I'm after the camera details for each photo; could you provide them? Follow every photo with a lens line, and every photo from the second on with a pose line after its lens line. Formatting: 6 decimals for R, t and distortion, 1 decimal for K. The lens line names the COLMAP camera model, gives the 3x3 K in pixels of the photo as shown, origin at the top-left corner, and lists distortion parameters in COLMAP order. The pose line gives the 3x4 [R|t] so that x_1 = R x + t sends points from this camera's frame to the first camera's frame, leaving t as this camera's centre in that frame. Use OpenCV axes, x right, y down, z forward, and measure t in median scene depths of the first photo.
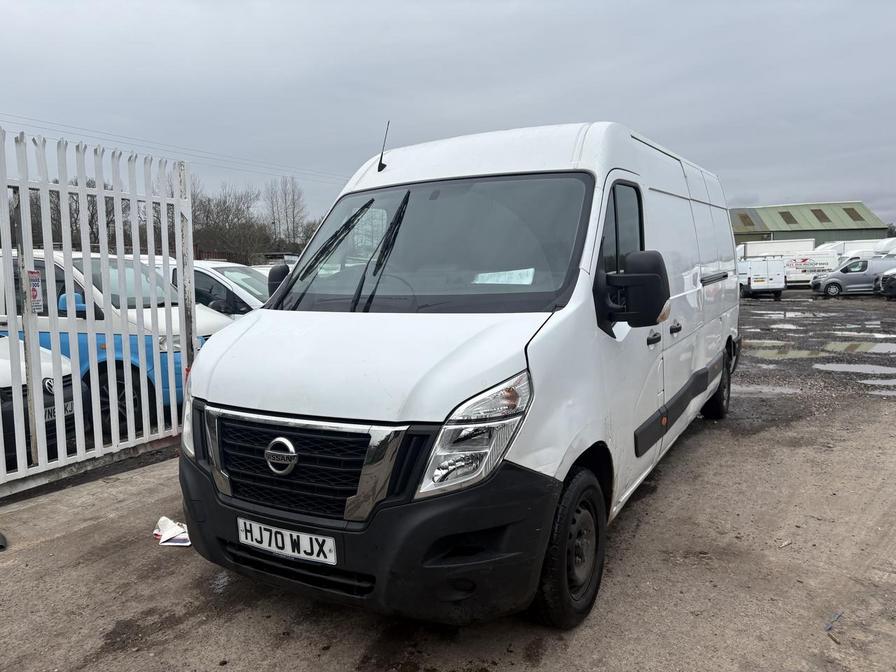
lens RADIAL K [[679.0, 0, 444.8], [0, 679.0, 331.4], [0, 0, 1]] dist [0.044273, -0.039362]
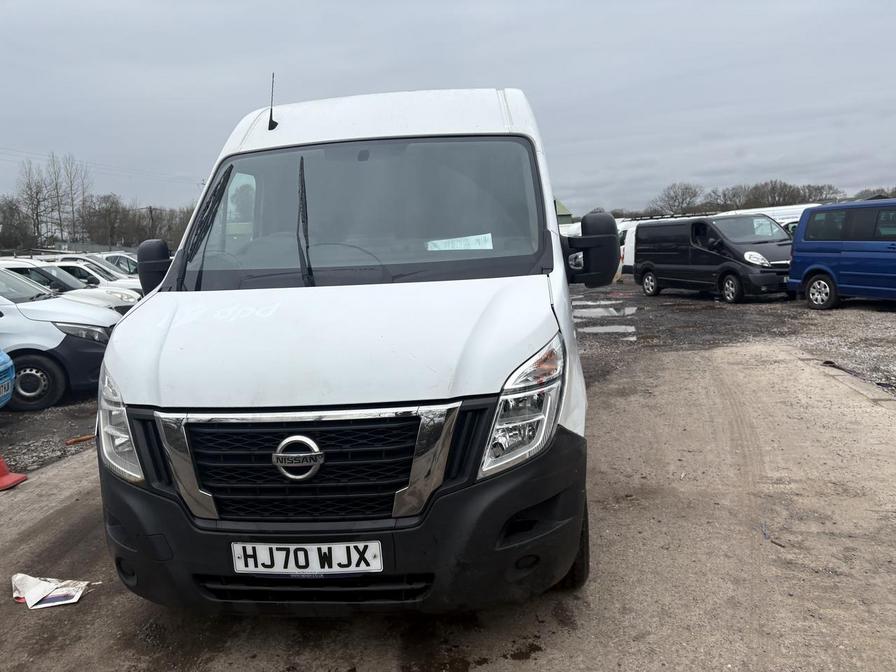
lens RADIAL K [[679.0, 0, 449.1], [0, 679.0, 337.1], [0, 0, 1]] dist [0.044273, -0.039362]
pose [[0.912546, -0.075508, 0.401944, -0.384640], [0.065799, 0.997112, 0.037929, 0.016651], [-0.403647, -0.008164, 0.914878, 0.163274]]
